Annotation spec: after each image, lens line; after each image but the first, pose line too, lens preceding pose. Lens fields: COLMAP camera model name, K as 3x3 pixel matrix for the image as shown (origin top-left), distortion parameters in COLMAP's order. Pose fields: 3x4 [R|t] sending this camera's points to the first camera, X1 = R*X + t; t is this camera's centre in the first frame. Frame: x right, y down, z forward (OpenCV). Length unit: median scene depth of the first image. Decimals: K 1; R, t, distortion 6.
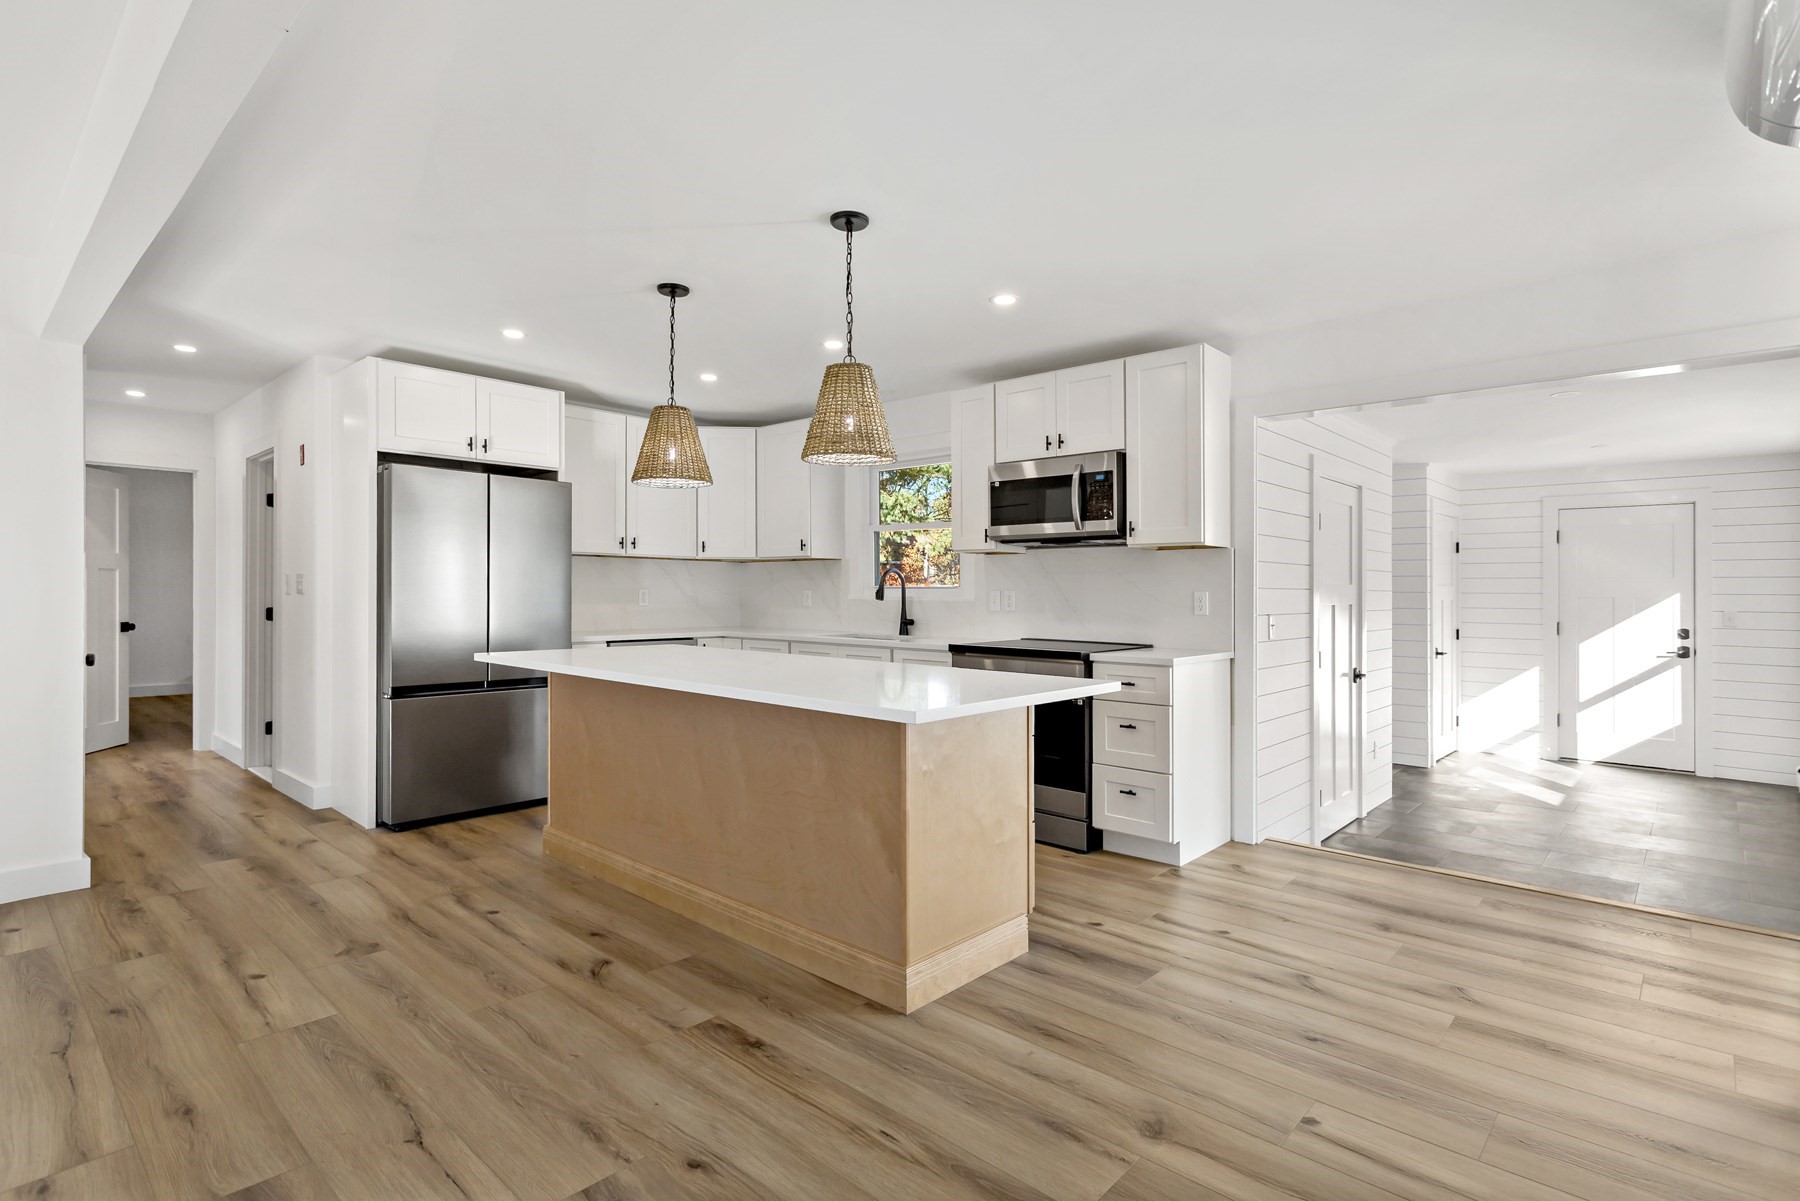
lens RADIAL K [[881.8, 0, 900.0], [0, 881.8, 600.5], [0, 0, 1]] dist [0.002558, 0.000067]
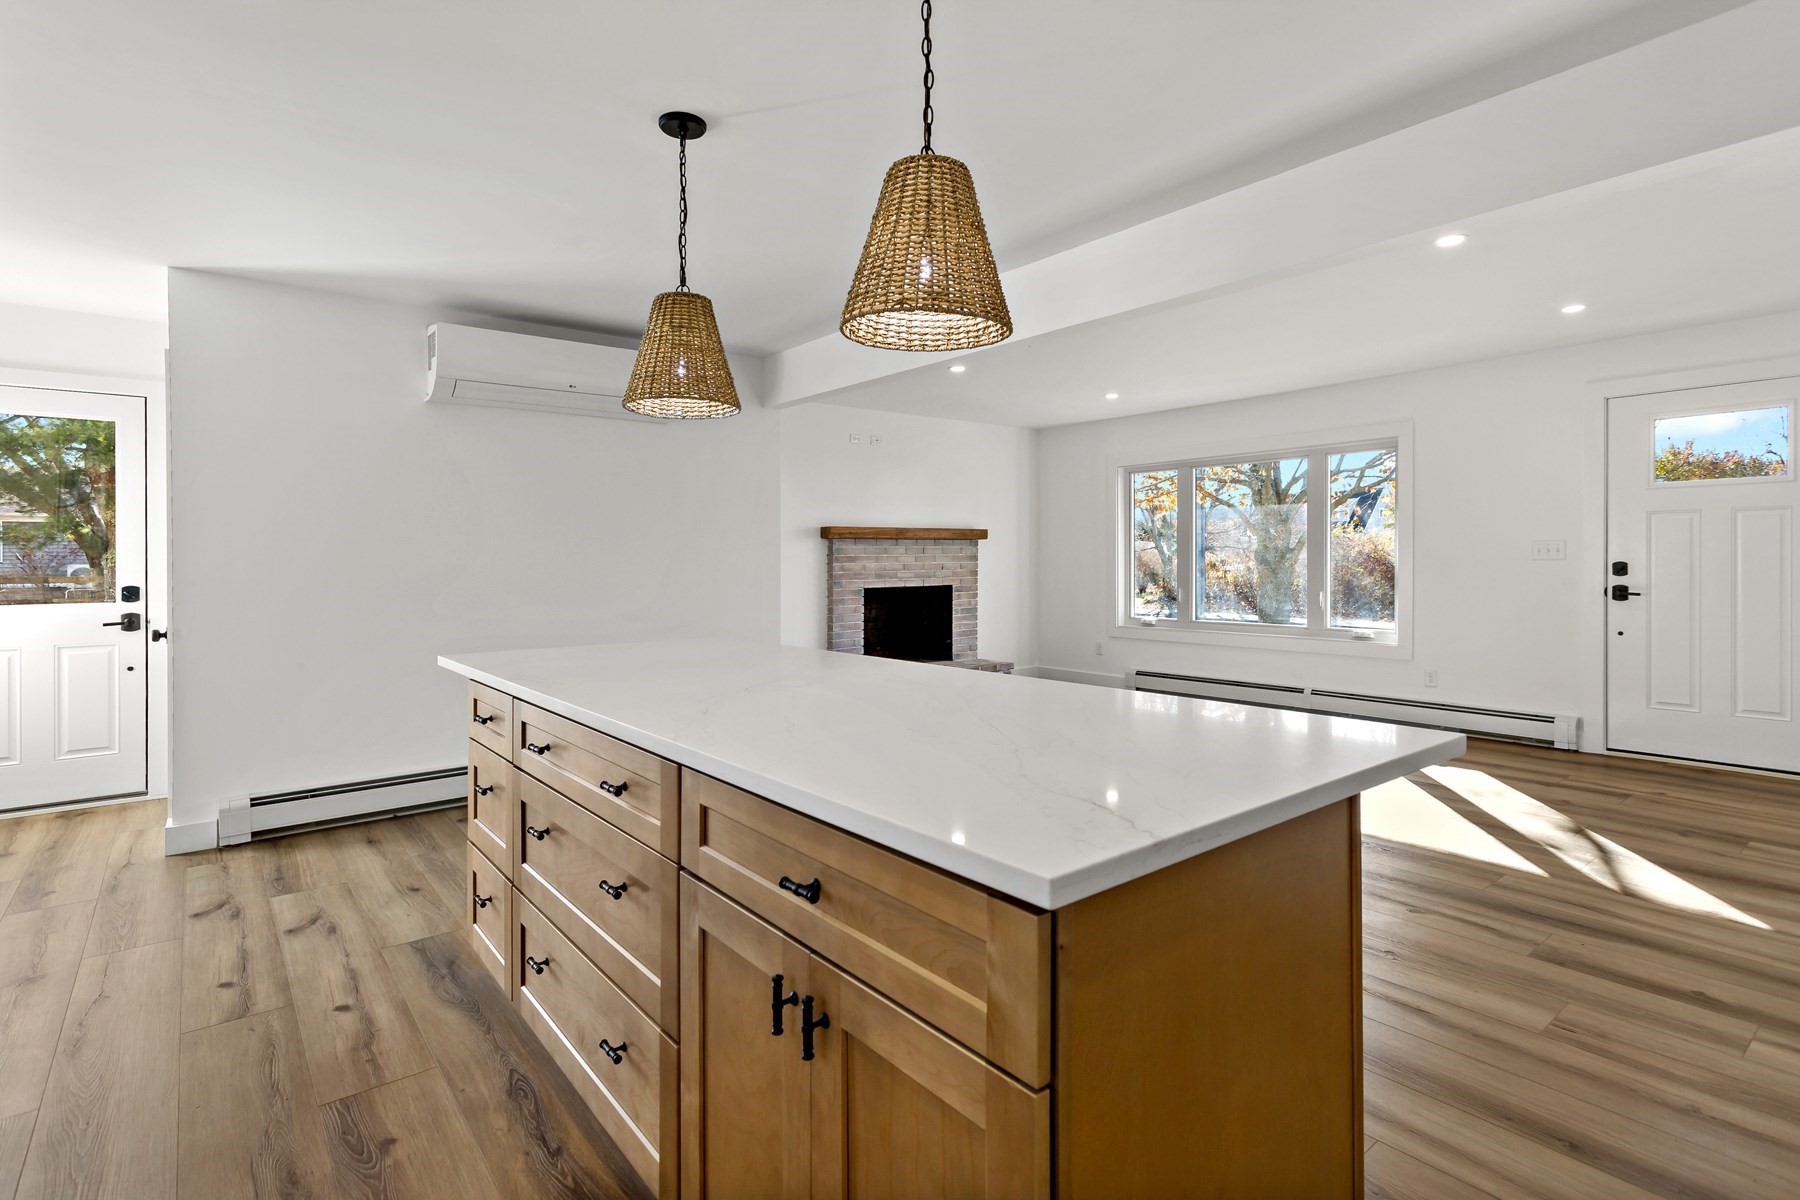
lens RADIAL K [[882.5, 0, 880.2], [0, 882.5, 582.3], [0, 0, 1]] dist [0.005688, 0.000342]
pose [[-0.984712, -0.002840, 0.174170, -0.260922], [0.003663, 0.999308, 0.037006, -0.015188], [-0.174155, 0.037078, -0.984020, 1.206377]]
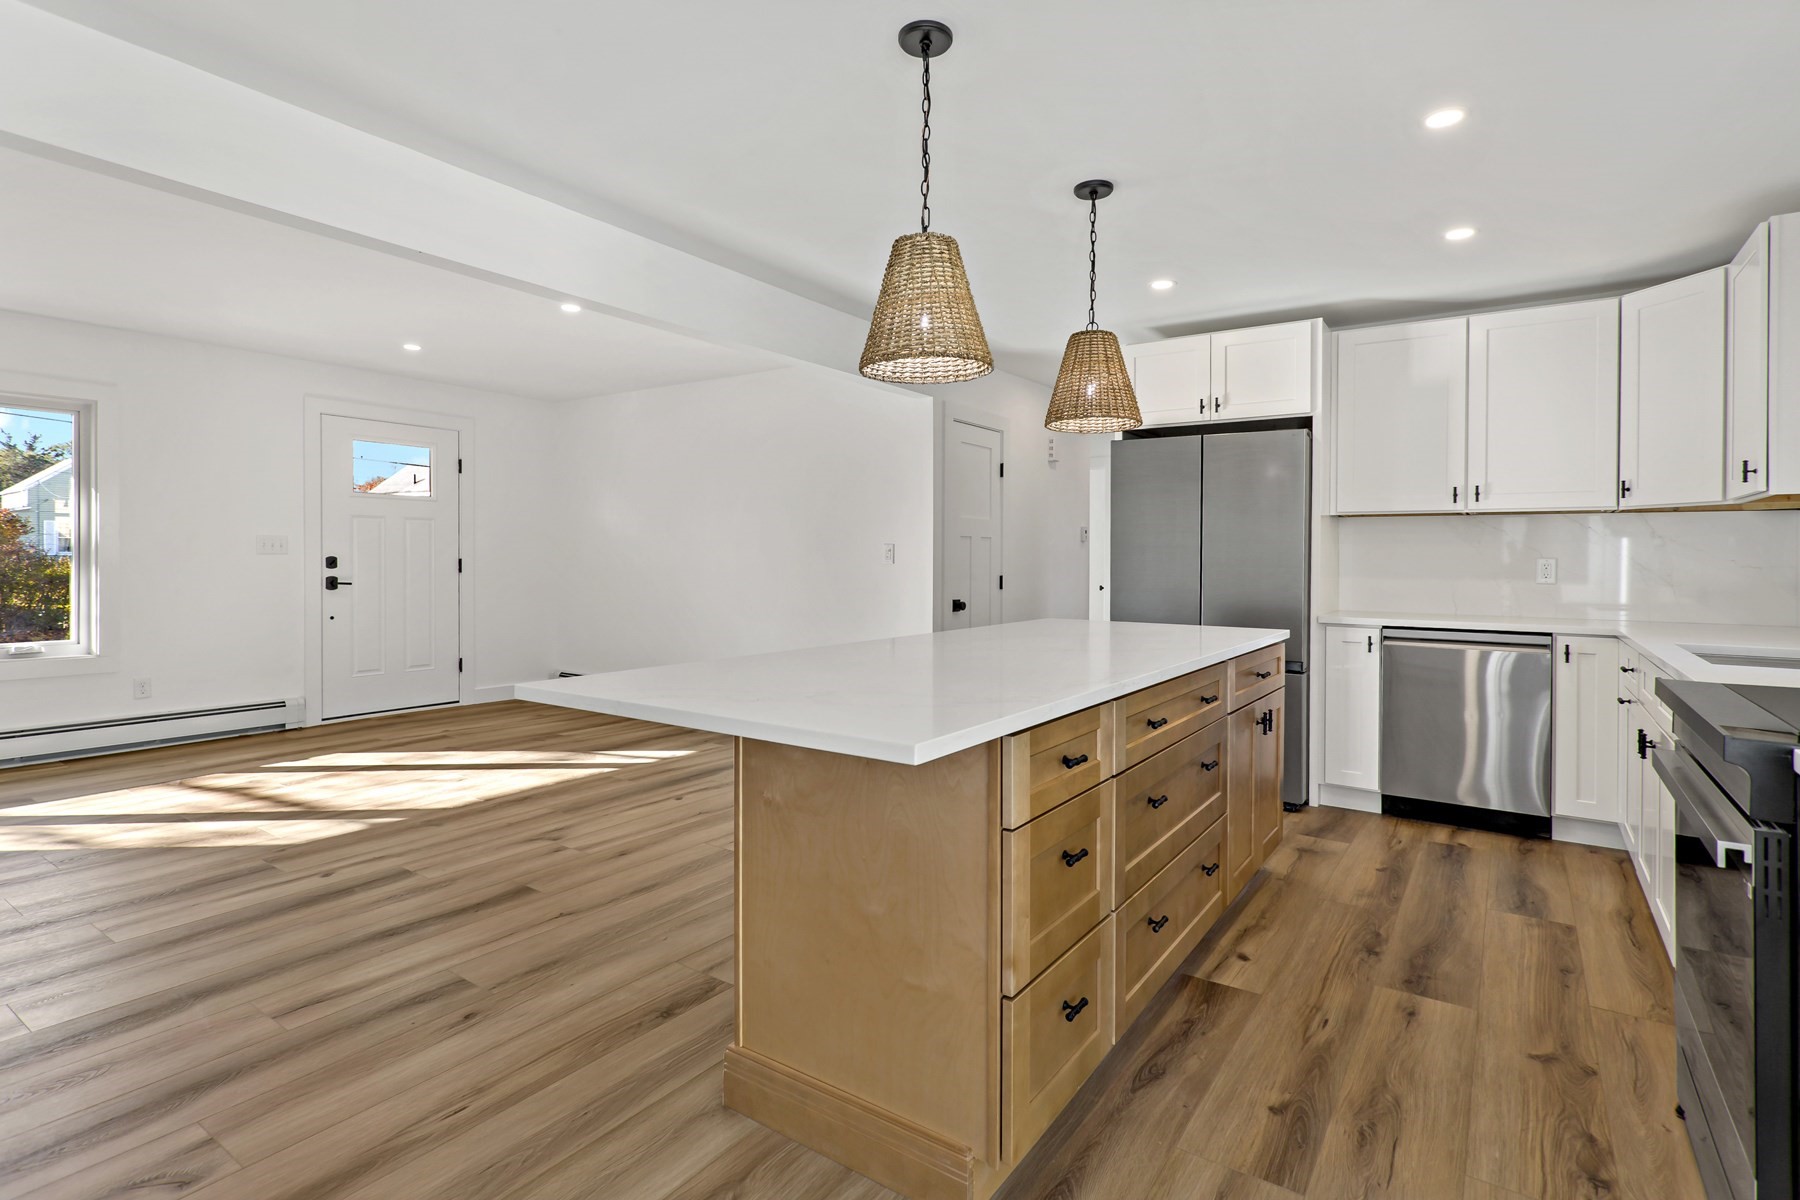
lens RADIAL K [[883.9, 0, 920.4], [0, 883.9, 564.1], [0, 0, 1]] dist [0.004582, 0.000773]
pose [[0.144917, 0.000795, -0.989444, 0.449893], [-0.018431, 0.999828, -0.001896, 0.001770], [0.989272, 0.018511, 0.144907, 0.599334]]
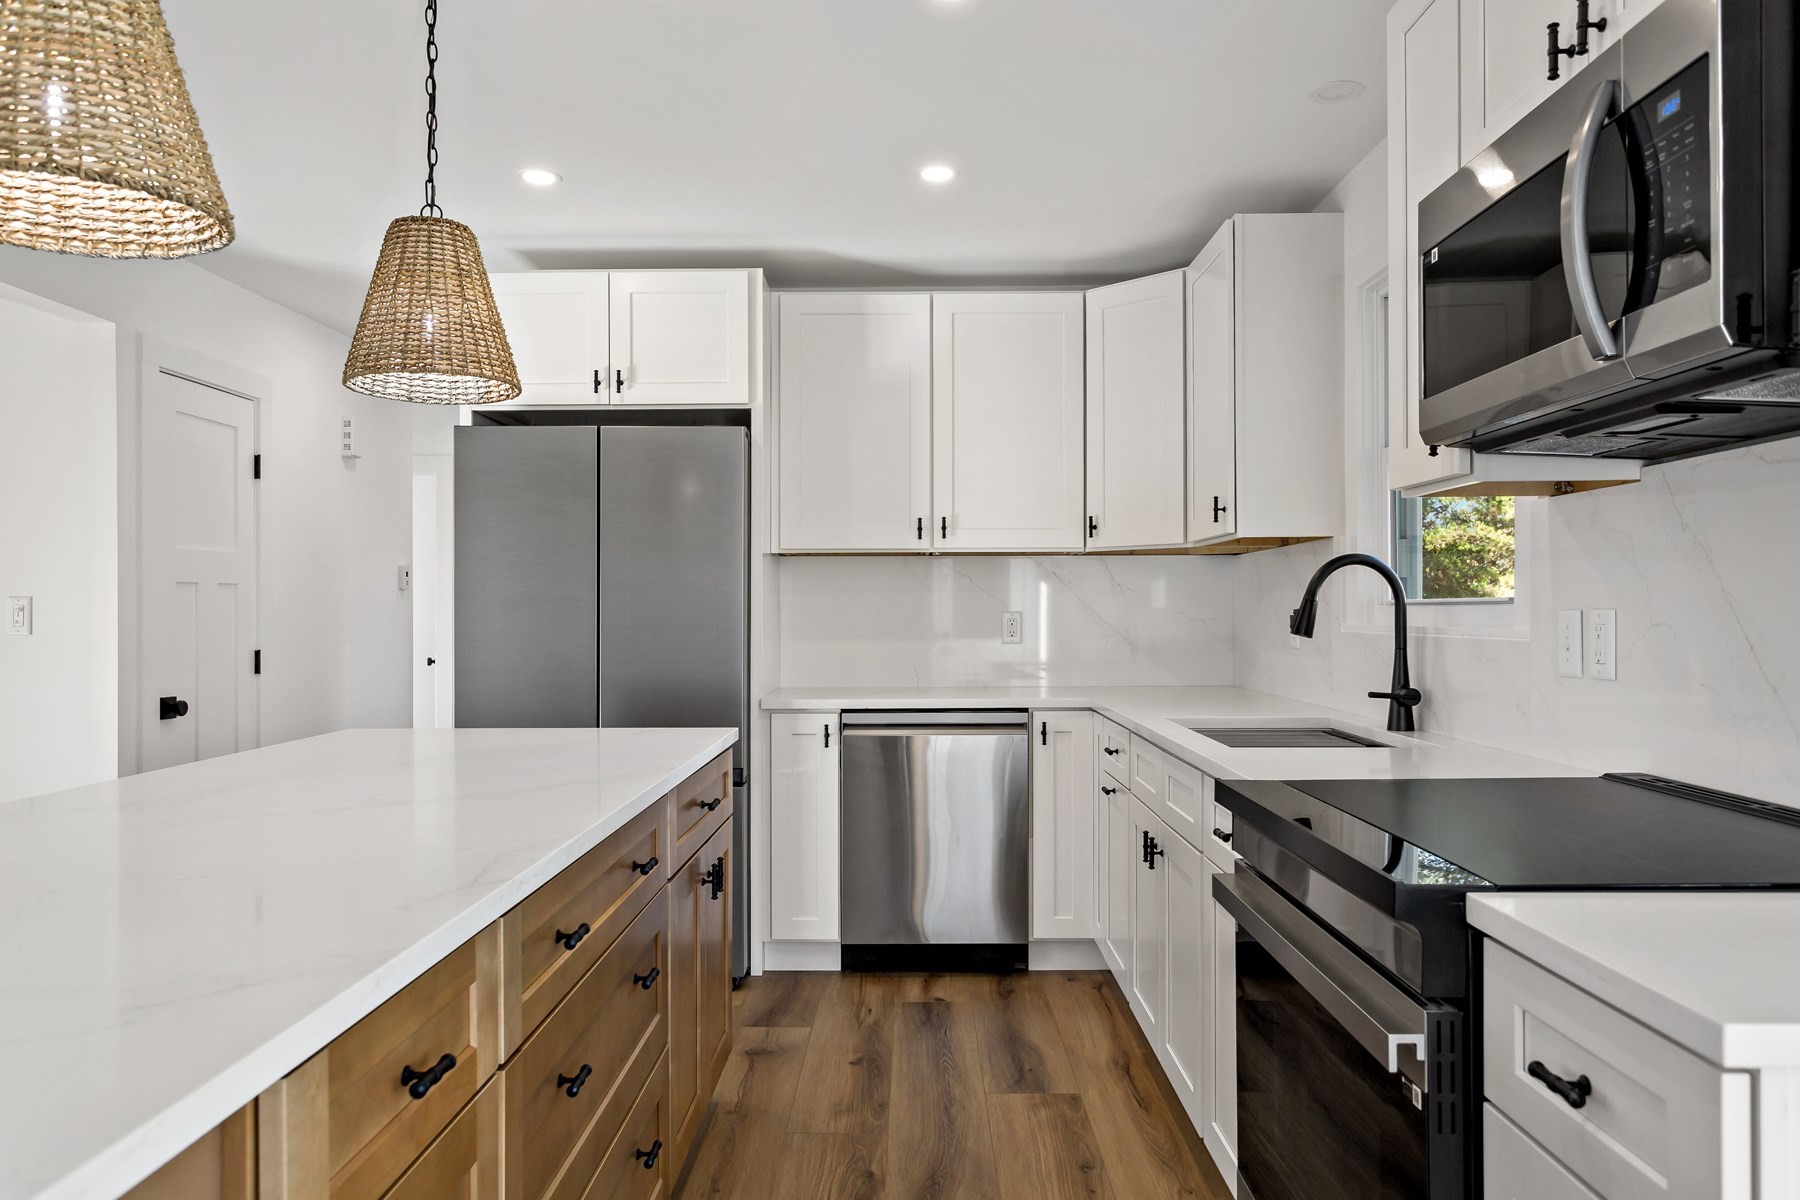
lens RADIAL K [[1335.6, 0, 868.7], [0, 1335.6, 608.8], [0, 0, 1]] dist [-0.002808, 0.006123]
pose [[0.617287, -0.011717, -0.786651, 0.390835], [-0.004008, 0.999829, -0.018038, -0.002251], [0.786728, 0.014287, 0.617135, 0.614044]]
